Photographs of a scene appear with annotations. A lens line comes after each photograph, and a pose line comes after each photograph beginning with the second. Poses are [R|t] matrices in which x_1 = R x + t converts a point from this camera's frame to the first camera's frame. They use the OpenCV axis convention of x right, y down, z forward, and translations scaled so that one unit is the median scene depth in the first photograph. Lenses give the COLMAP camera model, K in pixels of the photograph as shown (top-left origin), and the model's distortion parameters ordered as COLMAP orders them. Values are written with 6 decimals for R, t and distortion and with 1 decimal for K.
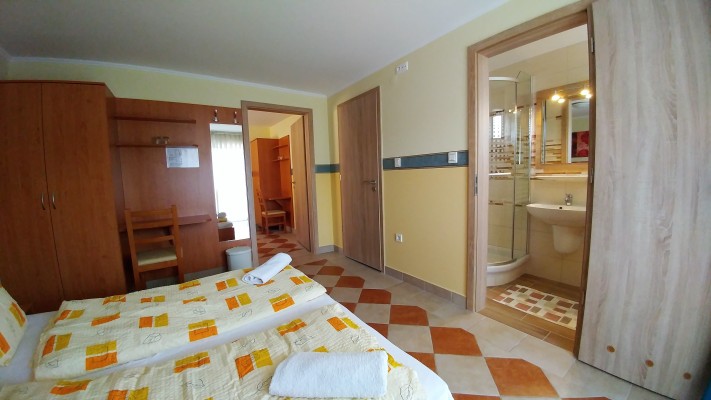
lens RADIAL K [[253.4, 0, 358.1], [0, 253.4, 200.2], [0, 0, 1]] dist [-0.035713, -0.009332]
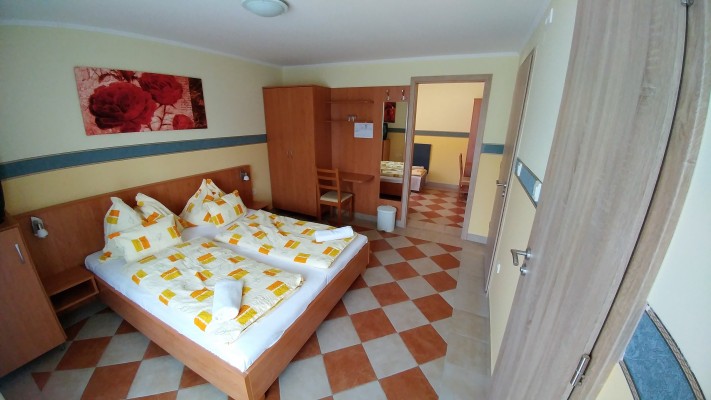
lens RADIAL K [[253.4, 0, 358.1], [0, 253.4, 200.2], [0, 0, 1]] dist [-0.035713, -0.009332]
pose [[0.494004, 0.310659, -0.812066, 0.602919], [-0.119878, 0.949406, 0.290273, -0.248234], [0.861156, -0.046047, 0.506252, 0.325833]]
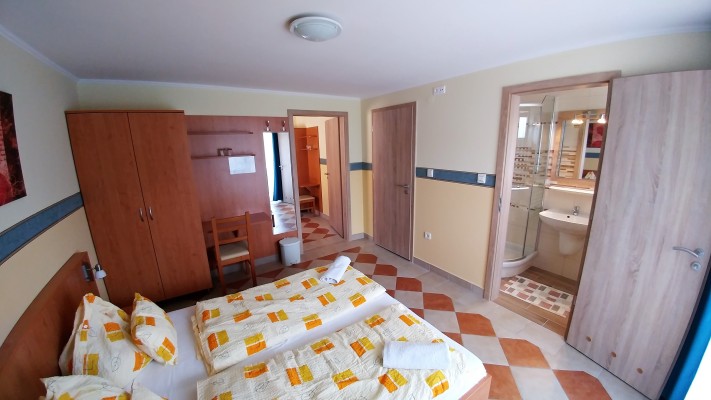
lens RADIAL K [[253.4, 0, 358.1], [0, 253.4, 200.2], [0, 0, 1]] dist [-0.035713, -0.009332]
pose [[0.999561, 0.014850, -0.025625, -0.165974], [-0.011469, 0.991790, 0.127365, -0.197142], [0.027306, -0.127015, 0.991525, -0.196797]]
